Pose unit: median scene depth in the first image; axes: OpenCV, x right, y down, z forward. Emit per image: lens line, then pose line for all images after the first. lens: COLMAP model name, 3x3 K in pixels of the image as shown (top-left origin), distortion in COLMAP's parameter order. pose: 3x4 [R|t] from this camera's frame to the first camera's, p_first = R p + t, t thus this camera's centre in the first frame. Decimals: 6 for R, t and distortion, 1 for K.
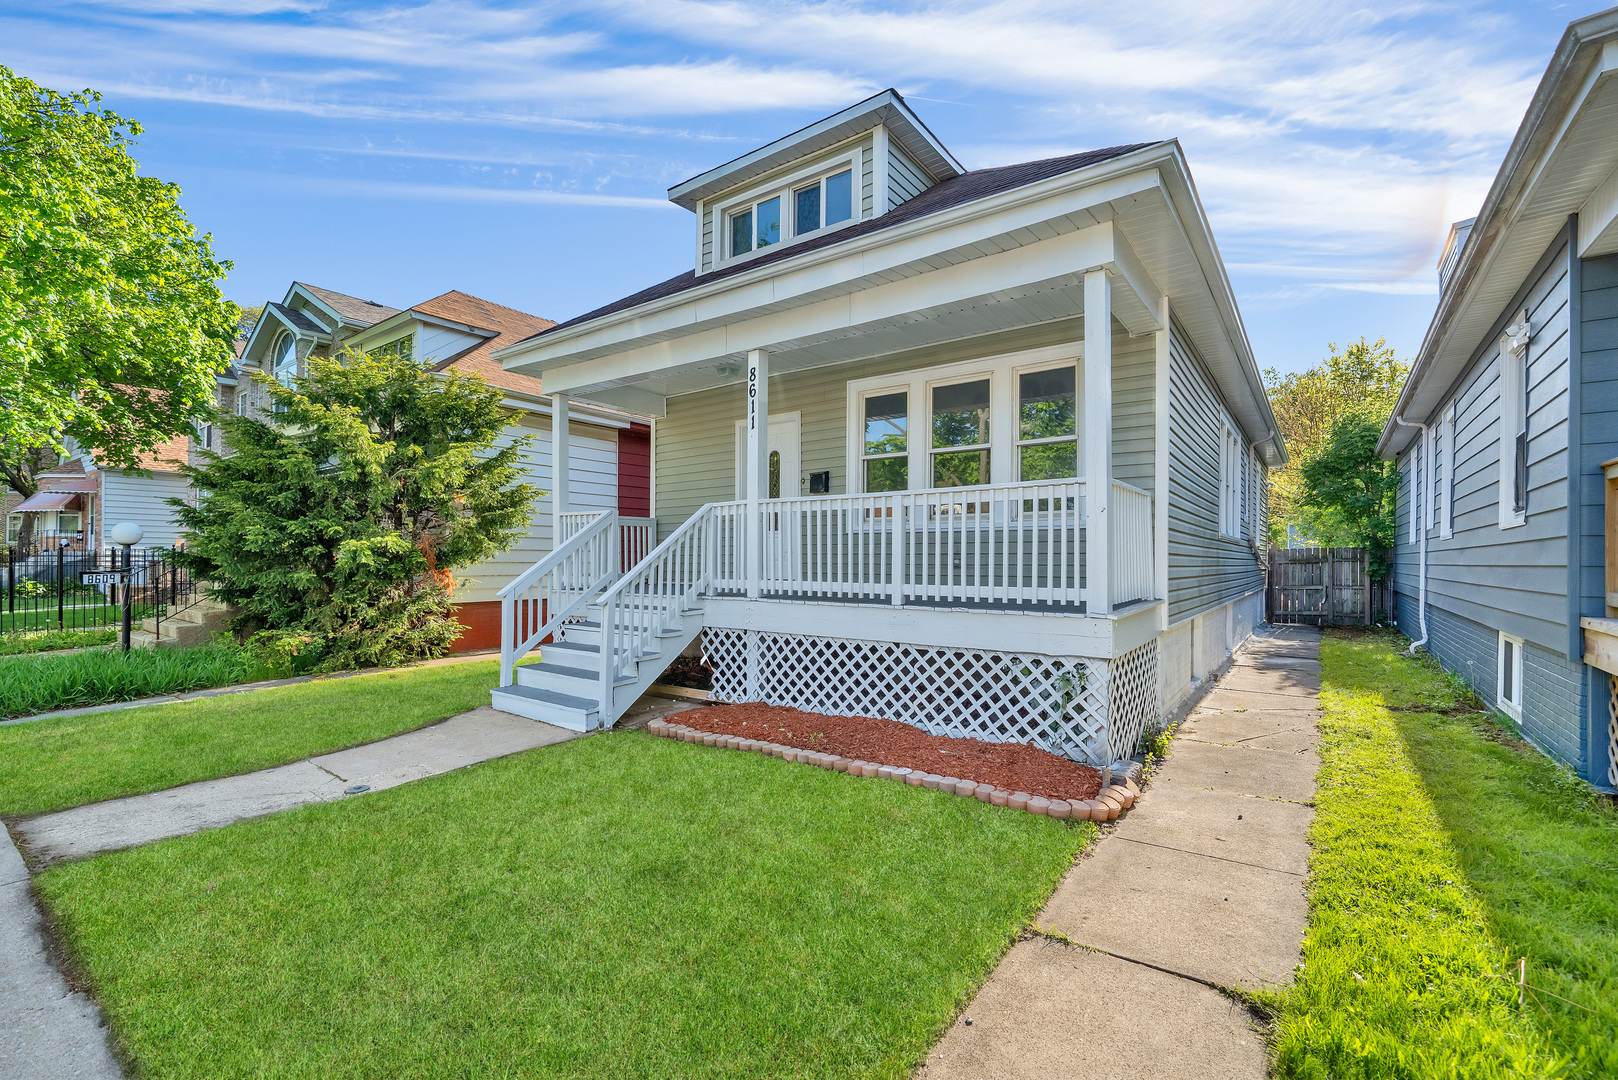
lens RADIAL K [[694.1, 0, 809.6], [0, 694.1, 561.2], [0, 0, 1]] dist [0.019933, 0.000104]
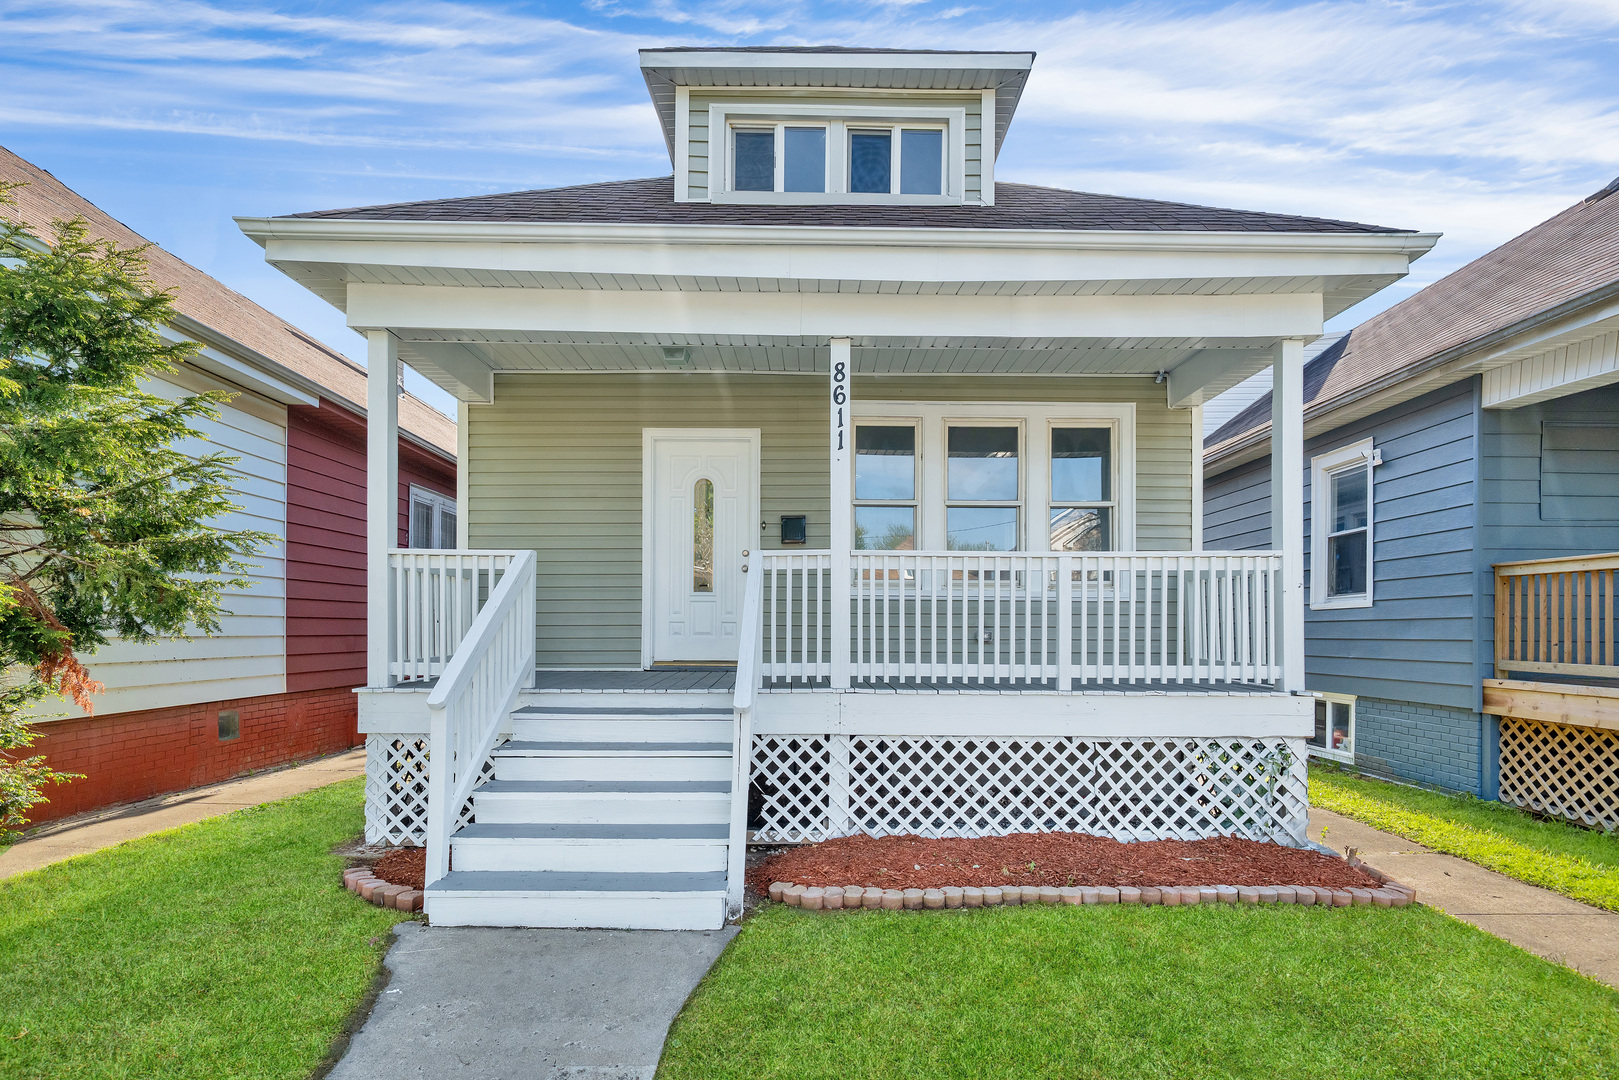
lens RADIAL K [[795.0, 0, 810.6], [0, 795.0, 633.6], [0, 0, 1]] dist [0.016160, -0.000262]
pose [[0.802427, 0.000019, 0.596751, -0.598044], [-0.002464, 0.999992, 0.003280, -0.005435], [-0.596746, -0.004102, 0.802420, 0.376042]]
